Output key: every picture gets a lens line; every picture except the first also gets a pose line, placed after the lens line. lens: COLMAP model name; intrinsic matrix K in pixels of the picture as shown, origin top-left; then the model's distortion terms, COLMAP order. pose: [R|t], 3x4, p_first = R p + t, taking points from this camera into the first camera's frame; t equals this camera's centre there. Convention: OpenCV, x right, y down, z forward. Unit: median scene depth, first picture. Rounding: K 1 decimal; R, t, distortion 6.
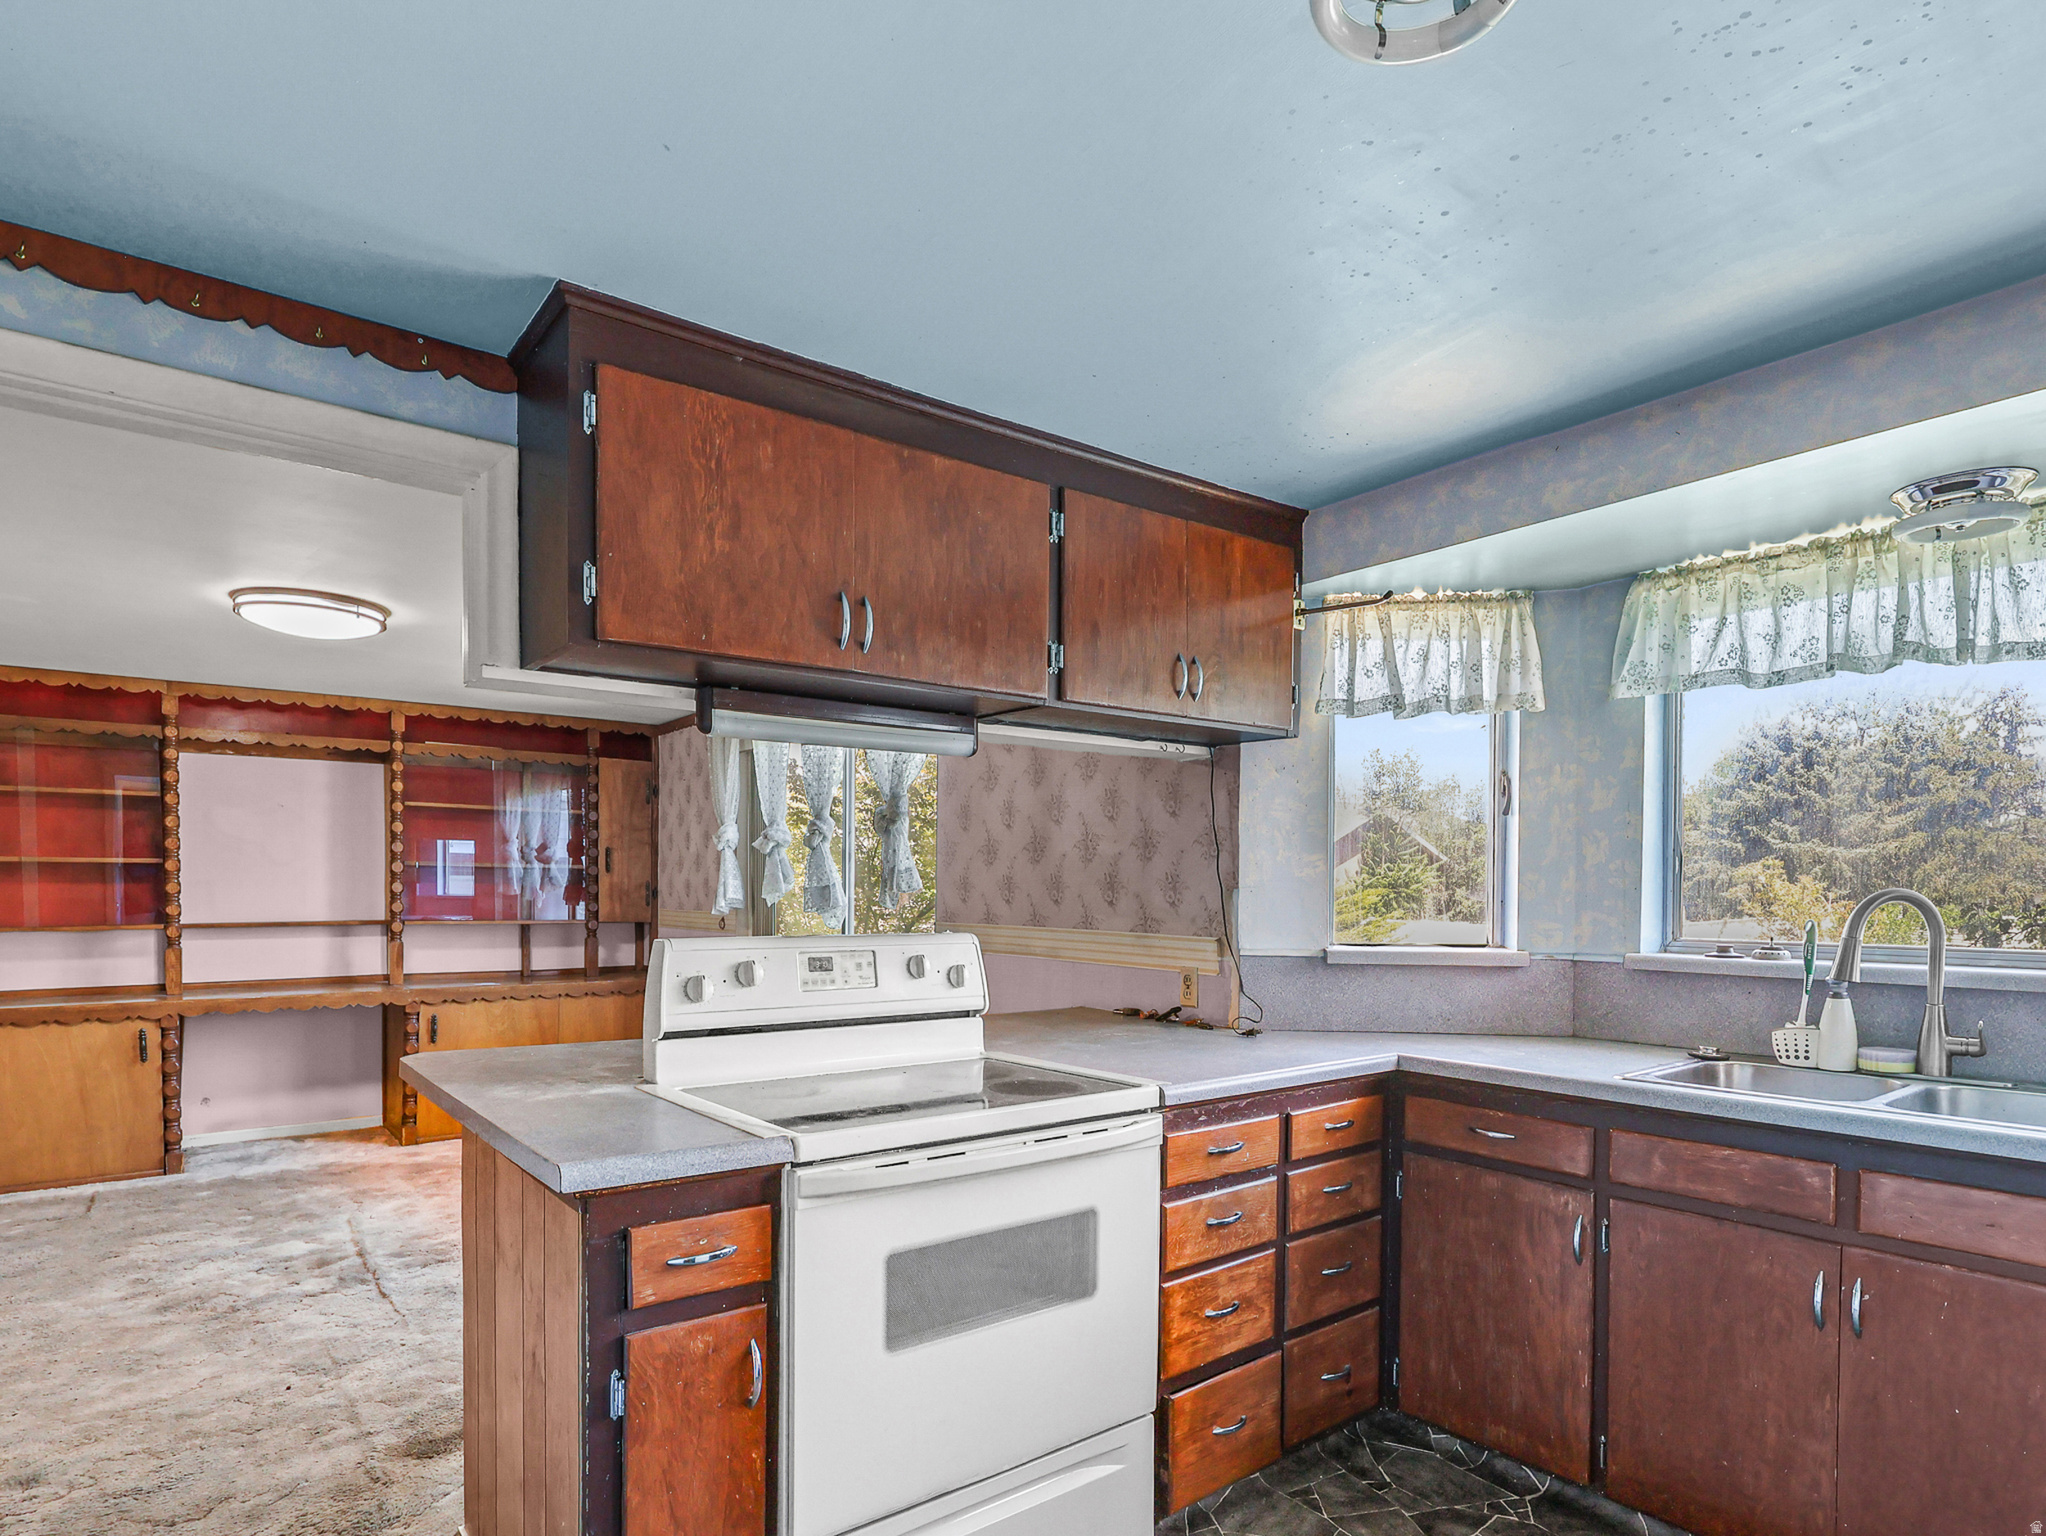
lens RADIAL K [[1124.9, 0, 1022.7], [0, 1124.9, 917.5], [0, 0, 1]] dist [0.005730, 0.000761]
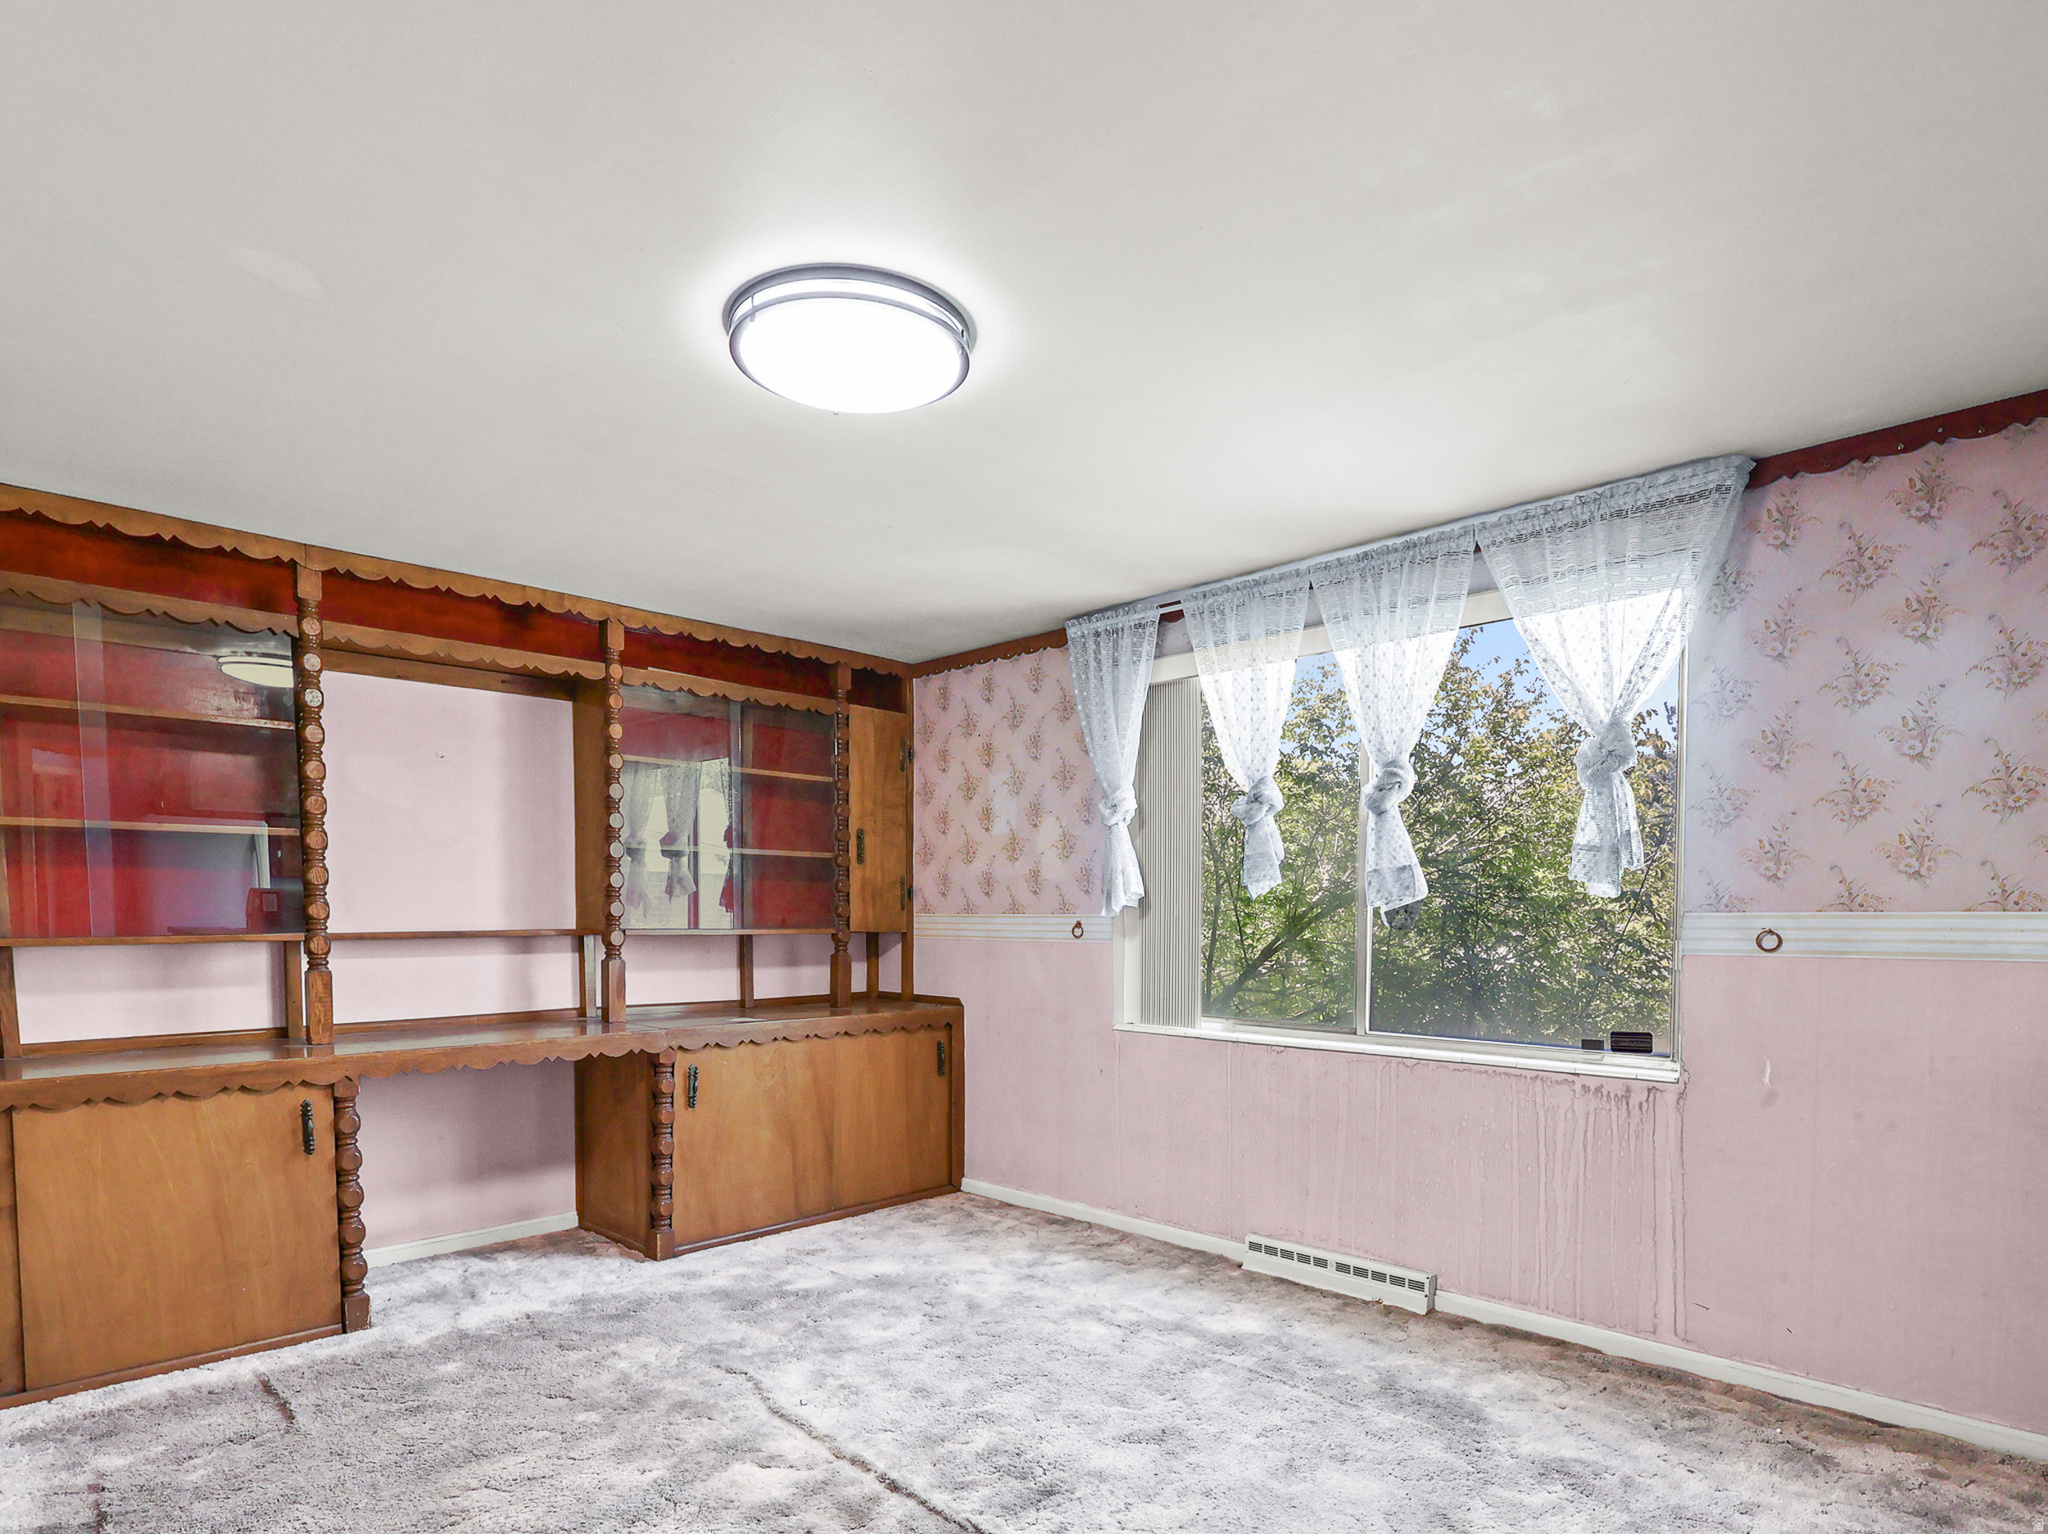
lens RADIAL K [[1141.1, 0, 1016.4], [0, 1141.1, 966.2], [0, 0, 1]] dist [-0.001187, -0.000251]
pose [[0.991045, -0.011072, 0.133070, -0.817409], [0.008517, 0.999769, 0.019755, 0.027750], [-0.133258, -0.018444, 0.990910, 0.569706]]
